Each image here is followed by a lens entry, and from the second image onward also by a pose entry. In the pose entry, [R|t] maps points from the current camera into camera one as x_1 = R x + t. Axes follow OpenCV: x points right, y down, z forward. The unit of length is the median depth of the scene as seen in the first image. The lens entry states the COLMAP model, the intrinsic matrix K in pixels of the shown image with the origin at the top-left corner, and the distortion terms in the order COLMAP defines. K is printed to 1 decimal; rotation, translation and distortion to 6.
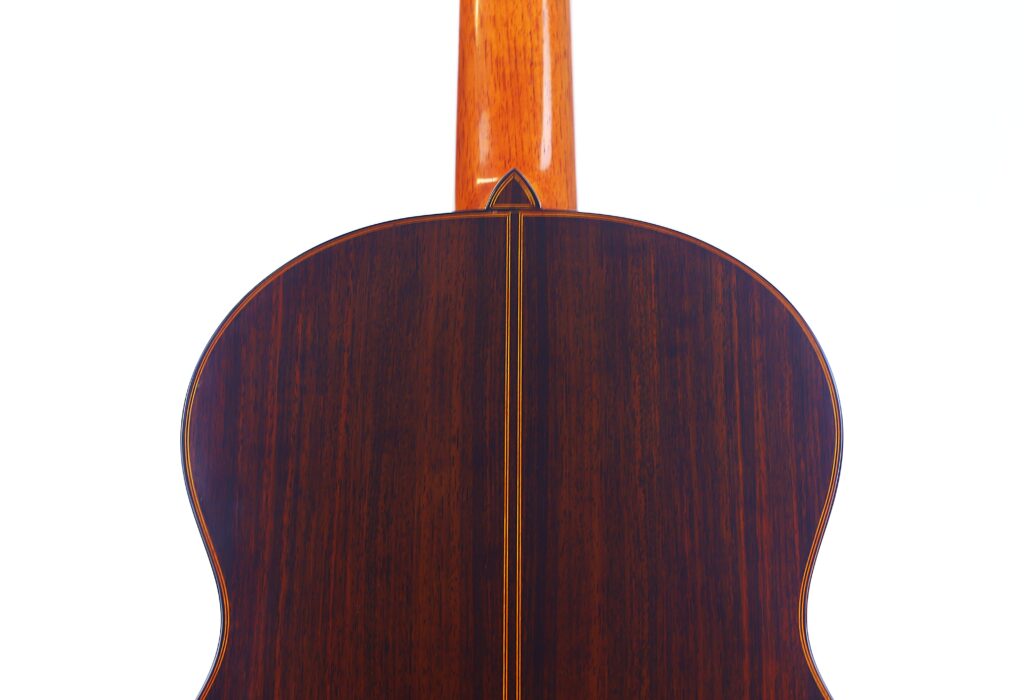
lens RADIAL K [[1623.0, 0, 521.6], [0, 1623.0, 352.4], [0, 0, 1]] dist [0.376928, 0.000000]
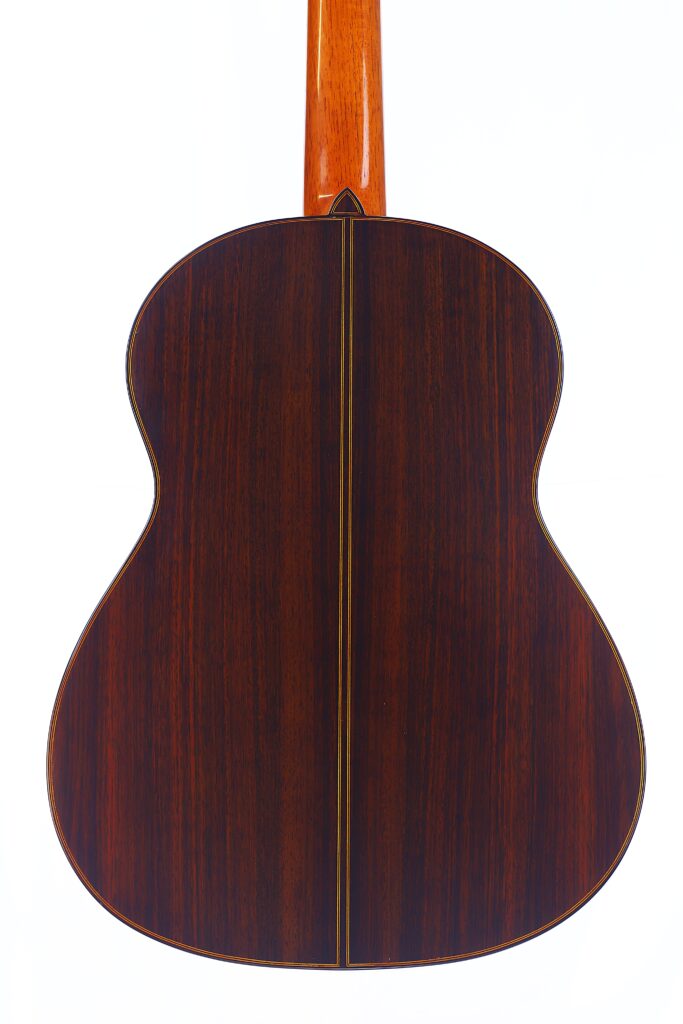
lens RADIAL K [[1835.6, 0, 359.1], [0, 1835.6, 485.8], [0, 0, 1]] dist [0.370063, 0.000000]
pose [[0.997982, 0.001026, 0.063491, -0.100954], [-0.003464, 0.999260, 0.038313, 0.093843], [-0.063404, -0.038456, 0.997247, -0.692354]]
